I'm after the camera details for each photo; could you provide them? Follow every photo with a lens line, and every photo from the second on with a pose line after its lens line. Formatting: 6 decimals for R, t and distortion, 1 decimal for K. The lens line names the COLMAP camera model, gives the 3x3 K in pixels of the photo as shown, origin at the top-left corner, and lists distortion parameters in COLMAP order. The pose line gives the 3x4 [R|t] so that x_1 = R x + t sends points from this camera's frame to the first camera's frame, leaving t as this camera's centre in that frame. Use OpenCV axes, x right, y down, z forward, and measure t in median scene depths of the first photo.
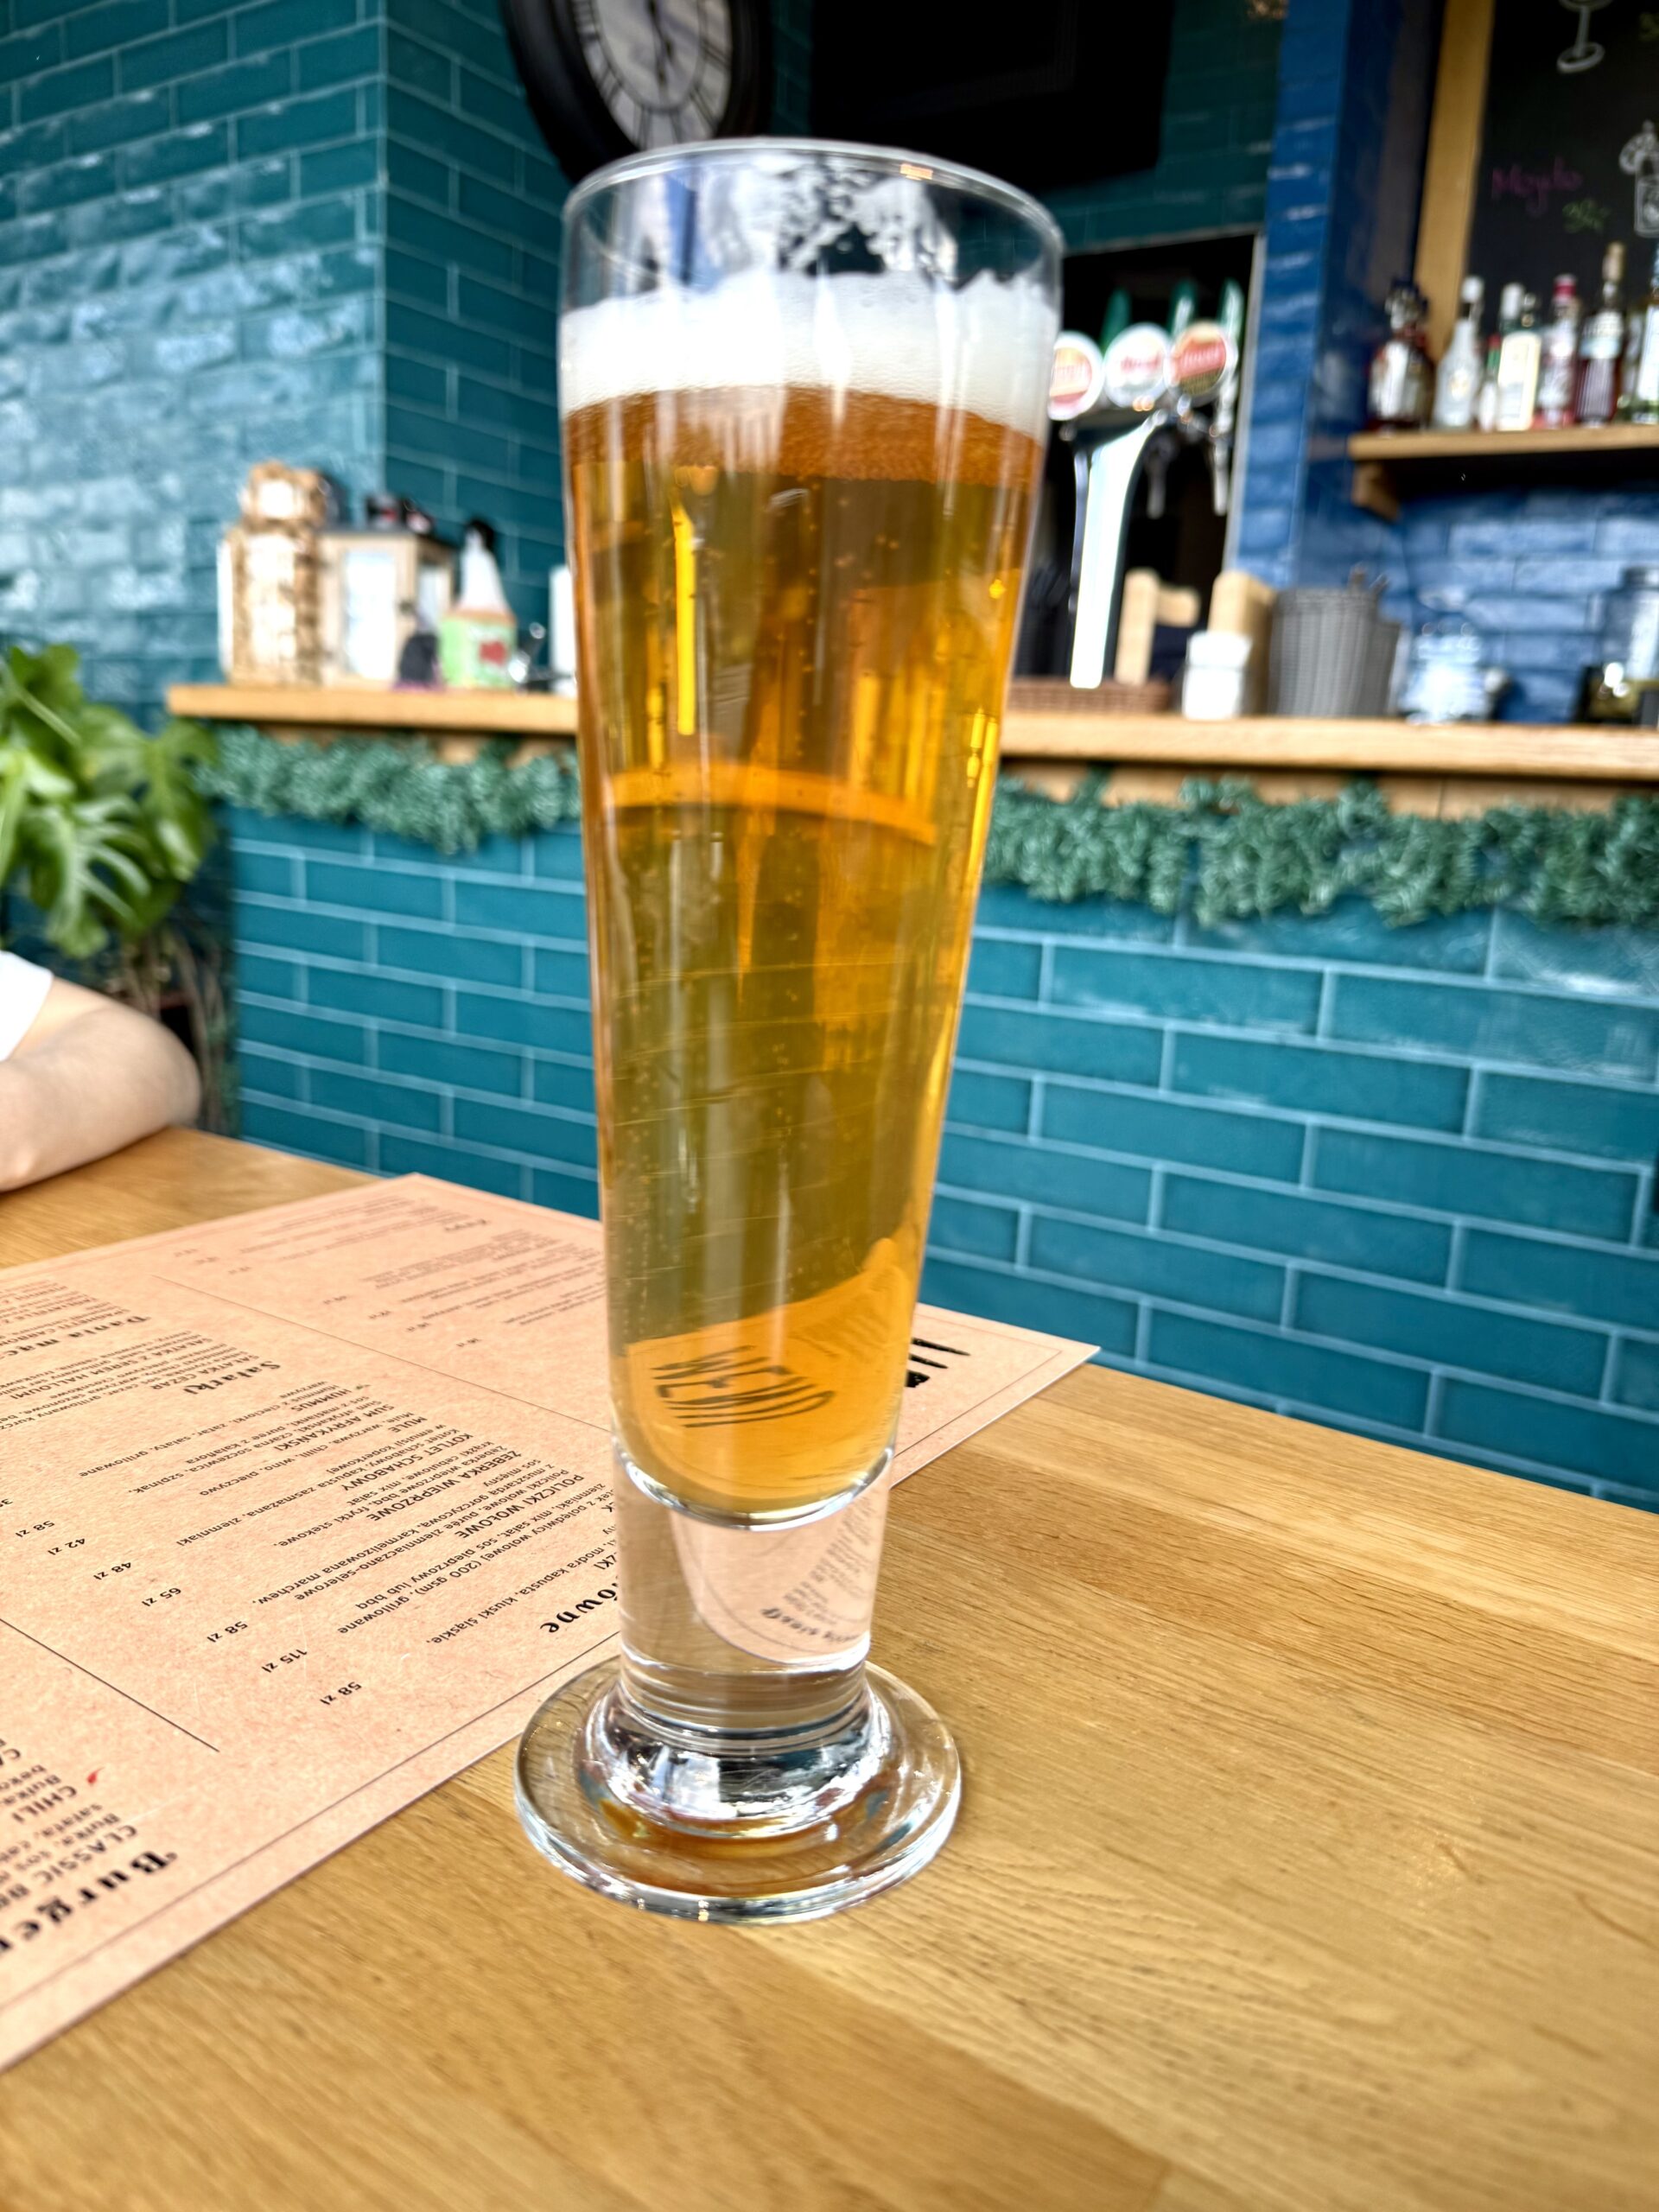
lens RADIAL K [[1573.1, 0, 835.2], [0, 1573.1, 1108.4], [0, 0, 1]] dist [0.040776, -0.053150]
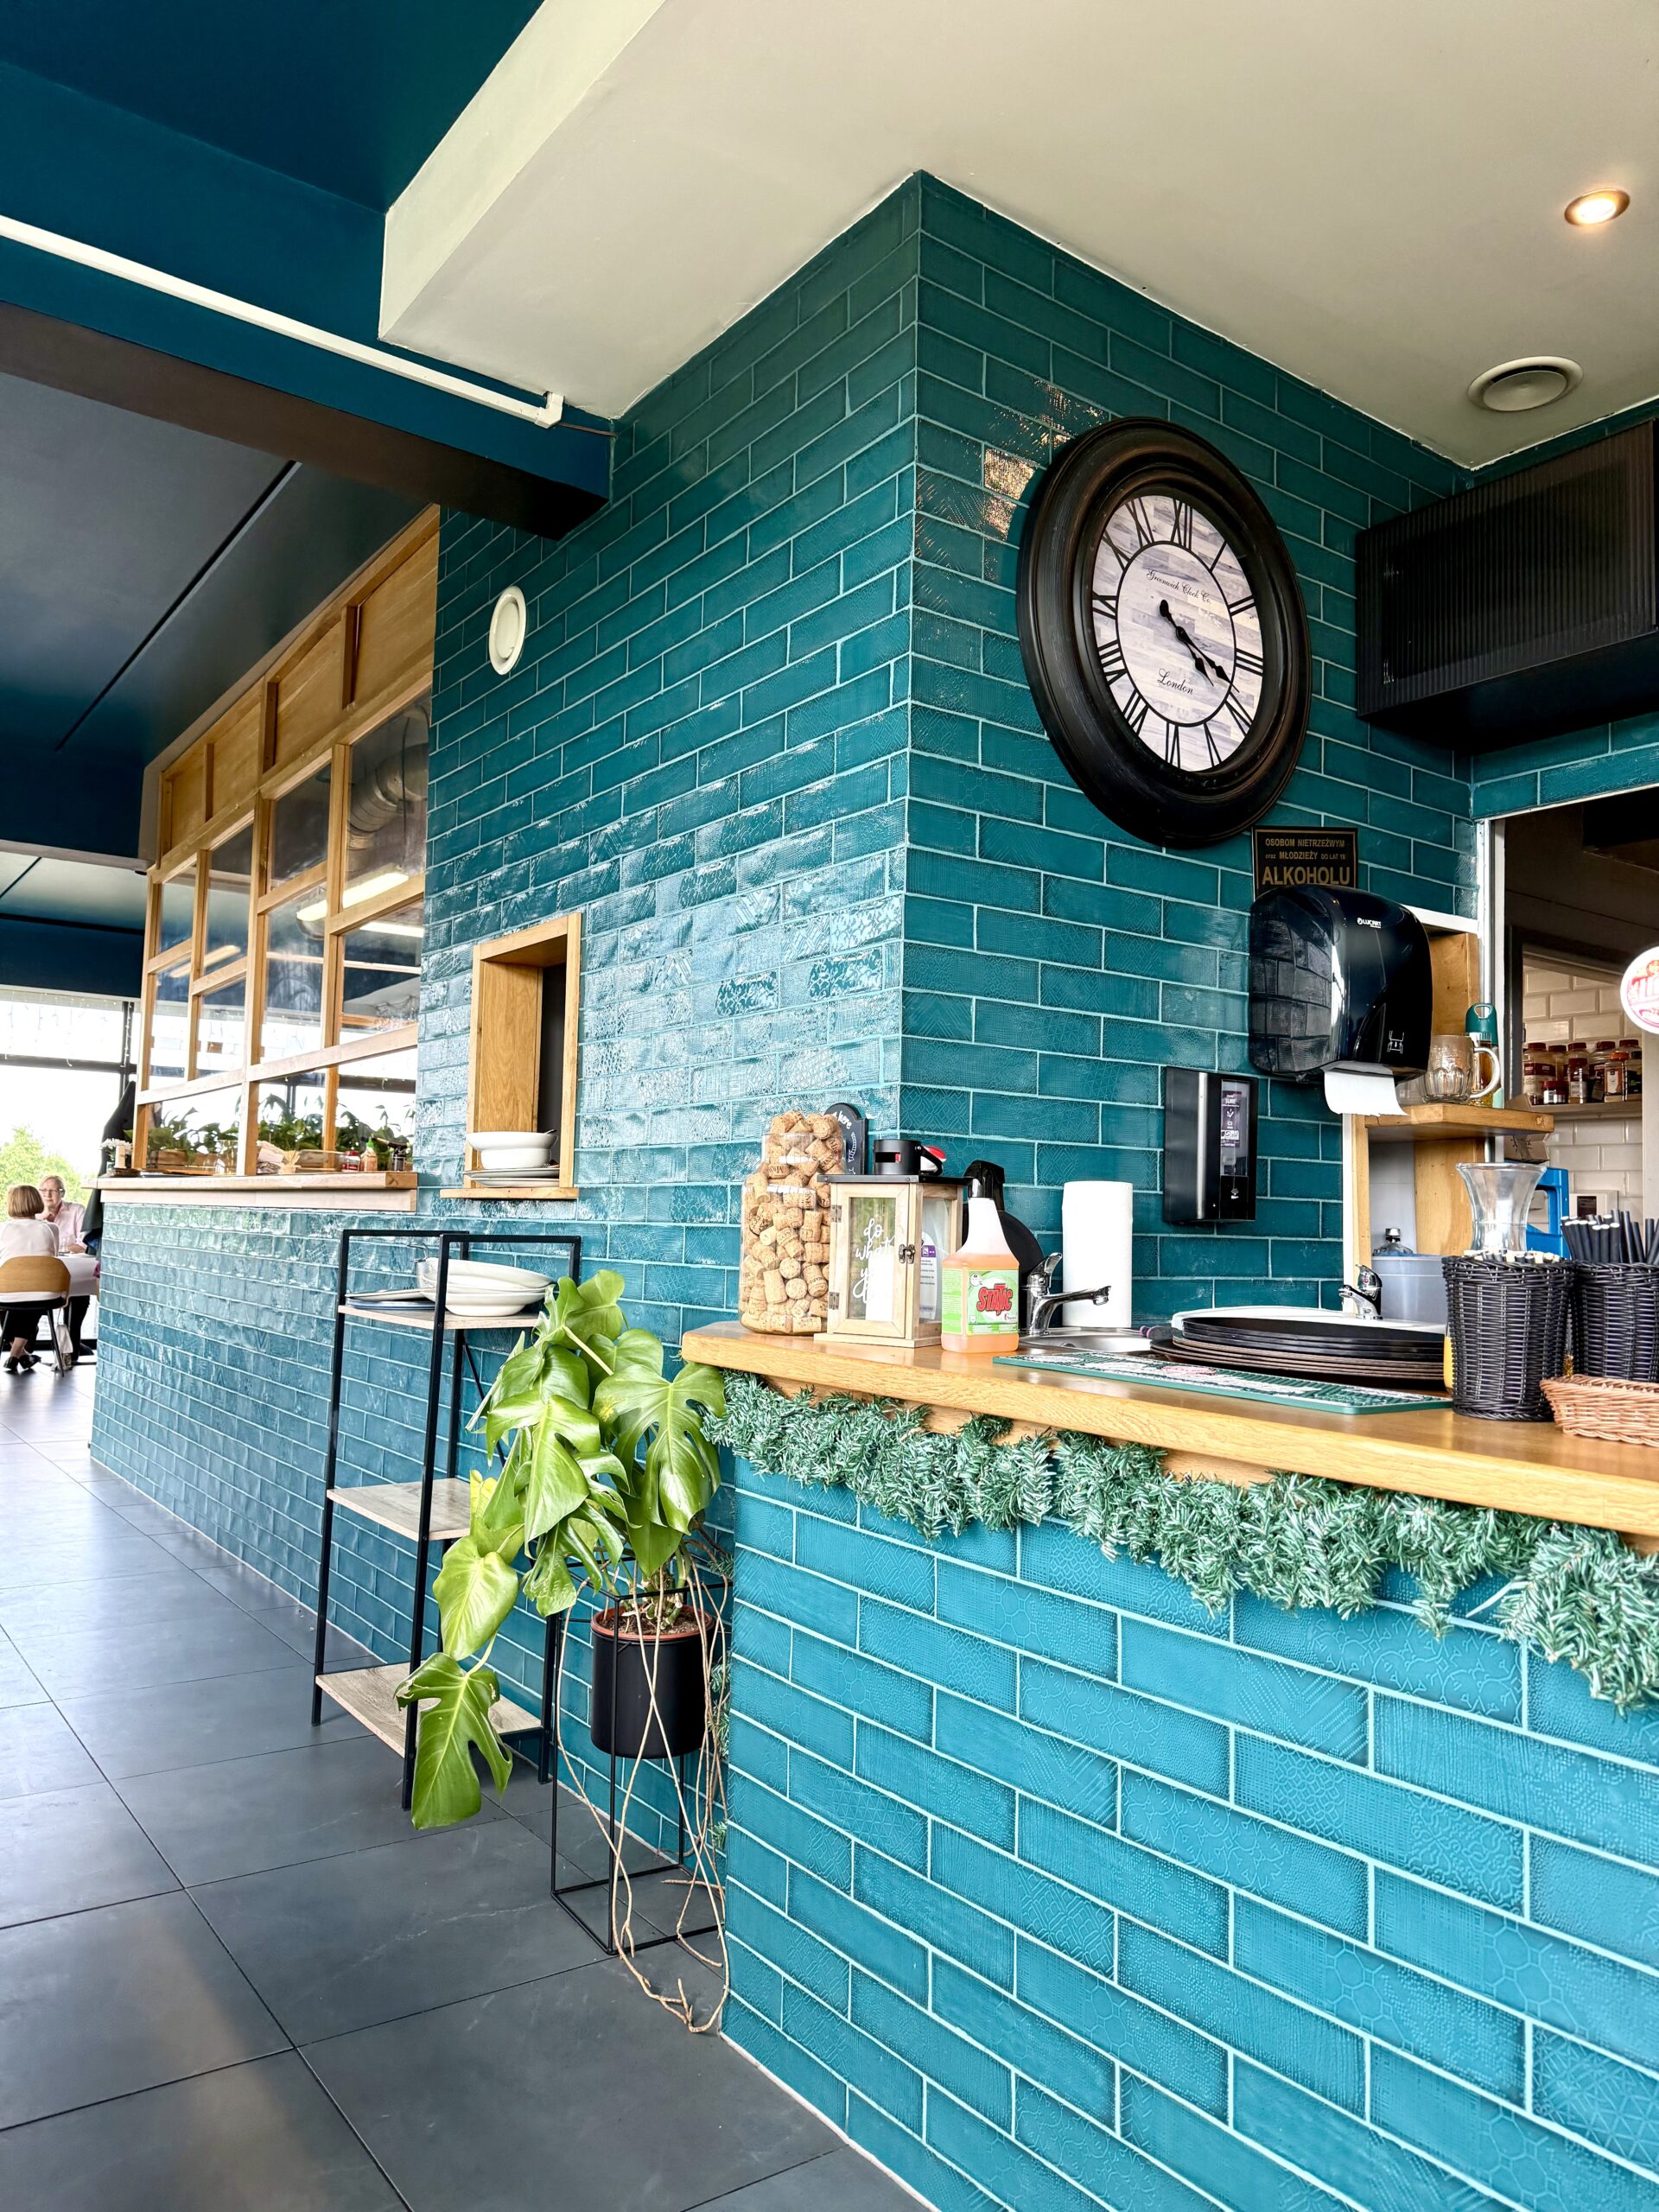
lens RADIAL K [[1573.1, 0, 807.5], [0, 1573.1, 1120.1], [0, 0, 1]] dist [0.040776, -0.053150]
pose [[0.926969, -0.057235, -0.370745, 0.030482], [-0.051069, 0.959839, -0.275865, -0.138278], [0.371645, 0.274652, 0.886818, 0.124466]]
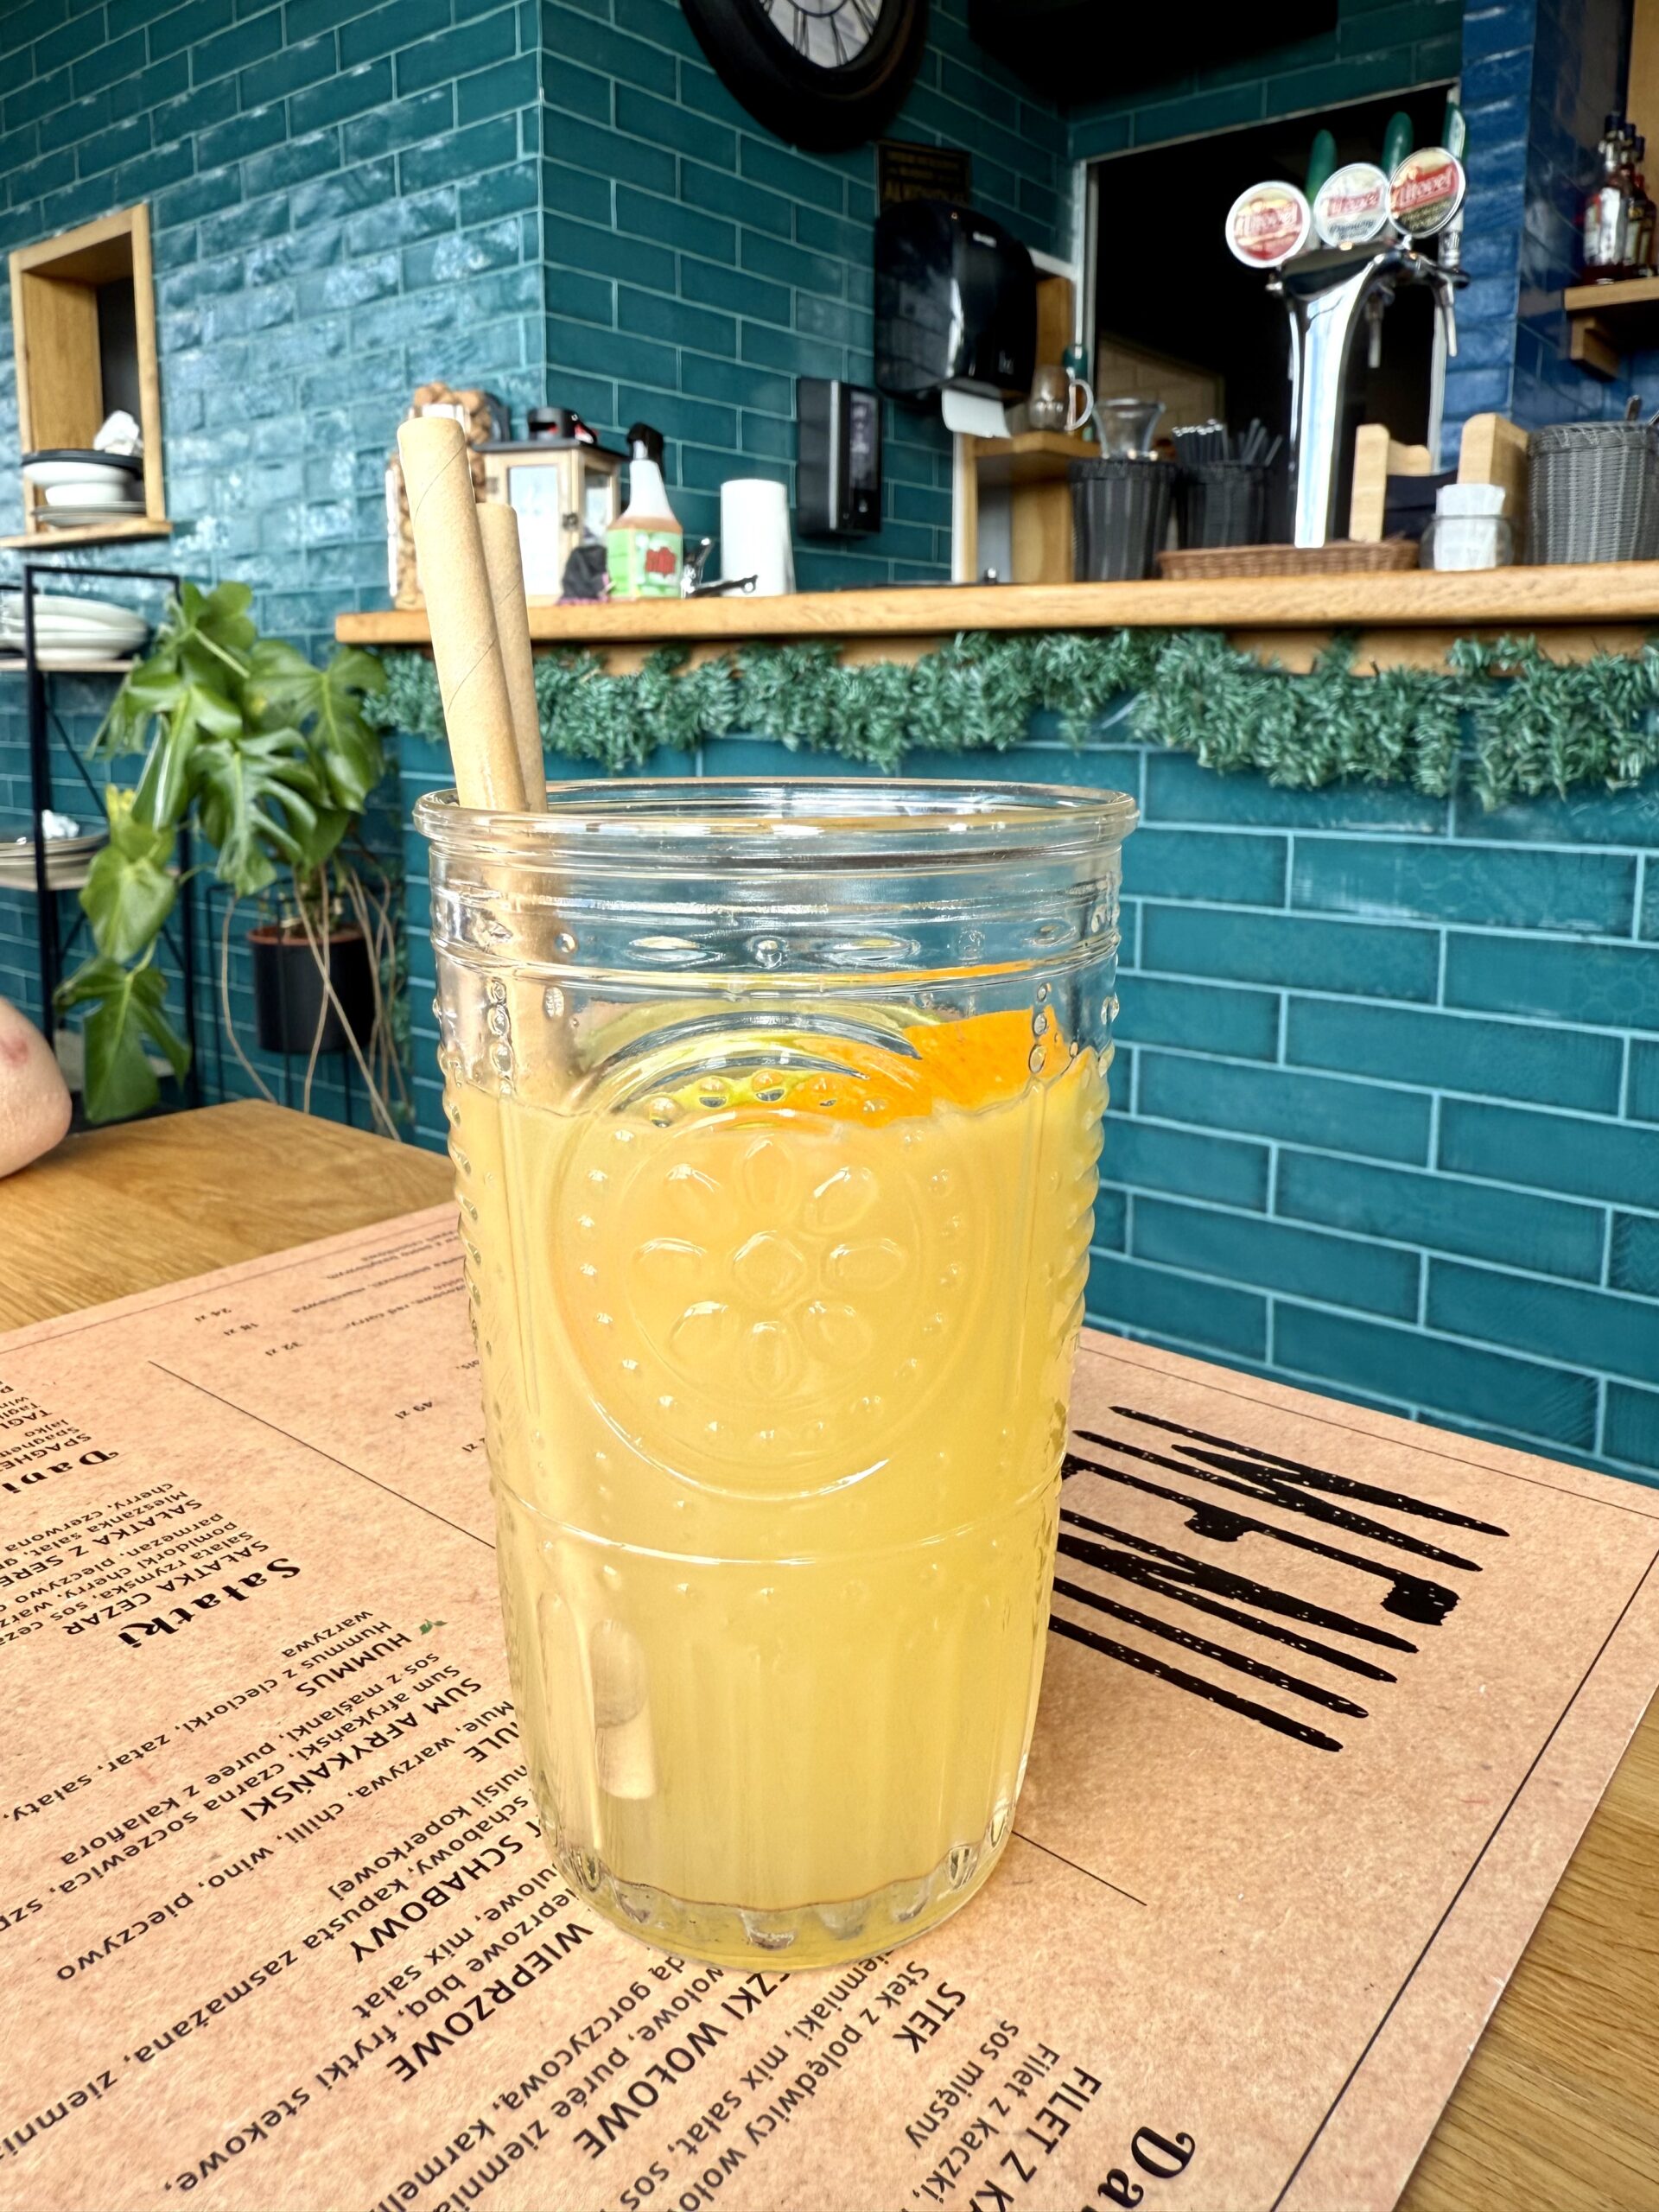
lens RADIAL K [[1573.1, 0, 832.7], [0, 1573.1, 938.3], [0, 0, 1]] dist [0.040776, -0.053150]
pose [[0.993476, -0.031898, -0.109492, -0.016523], [0.025861, 0.998089, -0.056121, -0.005500], [0.111073, 0.052924, 0.992402, 0.082445]]
